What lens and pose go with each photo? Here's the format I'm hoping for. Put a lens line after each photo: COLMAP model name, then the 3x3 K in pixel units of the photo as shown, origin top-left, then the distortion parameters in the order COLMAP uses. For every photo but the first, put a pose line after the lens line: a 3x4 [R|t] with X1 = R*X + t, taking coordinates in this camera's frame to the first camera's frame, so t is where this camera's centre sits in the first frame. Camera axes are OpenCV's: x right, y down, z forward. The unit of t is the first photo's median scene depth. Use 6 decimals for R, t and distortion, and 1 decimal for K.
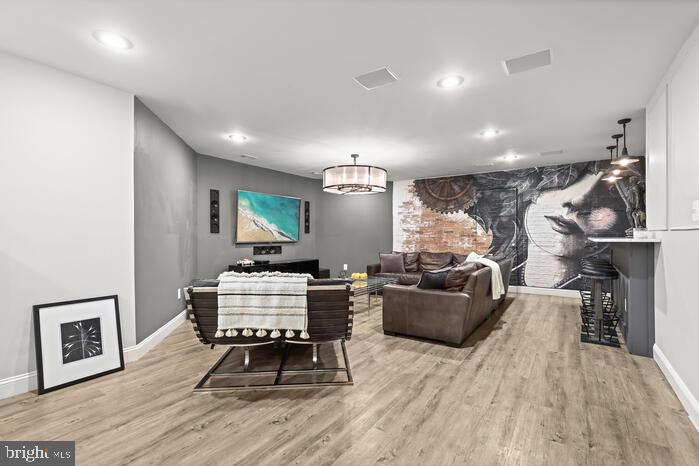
lens RADIAL K [[326.3, 0, 349.5], [0, 326.3, 236.0], [0, 0, 1]] dist [0.000139, 0.000613]
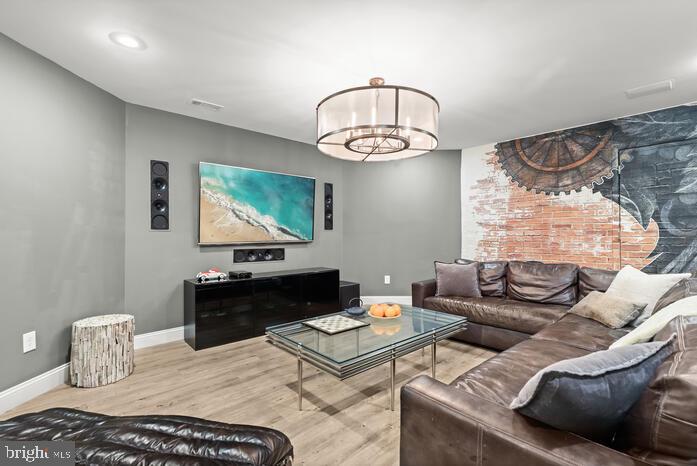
lens RADIAL K [[325.3, 0, 348.4], [0, 325.3, 230.5], [0, 0, 1]] dist [0.000139, 0.000613]
pose [[0.974322, -0.004791, -0.225108, 0.070632], [0.002664, 0.999949, -0.009751, 0.000262], [0.225143, 0.008901, 0.974285, 0.377336]]
